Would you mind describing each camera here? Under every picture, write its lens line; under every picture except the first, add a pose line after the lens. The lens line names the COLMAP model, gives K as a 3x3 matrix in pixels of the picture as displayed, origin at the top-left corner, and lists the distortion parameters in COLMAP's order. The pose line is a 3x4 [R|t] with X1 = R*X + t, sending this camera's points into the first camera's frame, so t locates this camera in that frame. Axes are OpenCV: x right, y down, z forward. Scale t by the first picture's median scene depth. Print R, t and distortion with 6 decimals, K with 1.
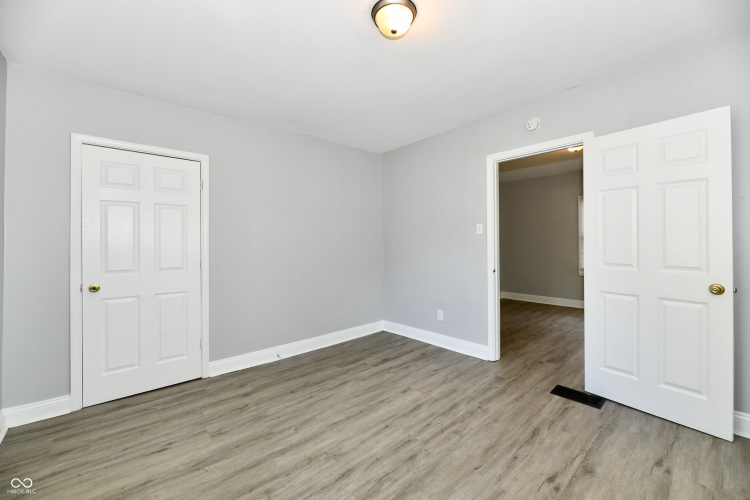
lens RADIAL K [[308.2, 0, 379.4], [0, 308.2, 241.2], [0, 0, 1]] dist [-0.002808, -0.001454]
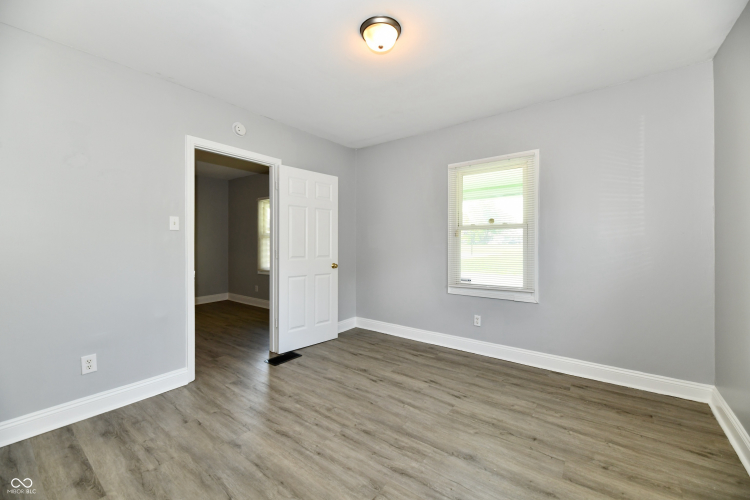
lens RADIAL K [[308.2, 0, 379.4], [0, 308.2, 241.2], [0, 0, 1]] dist [-0.002808, -0.001454]
pose [[-0.209466, 0.015864, 0.977687, -0.794763], [-0.004660, 0.999841, -0.017222, 0.025464], [-0.977805, -0.008163, -0.209359, 0.948757]]
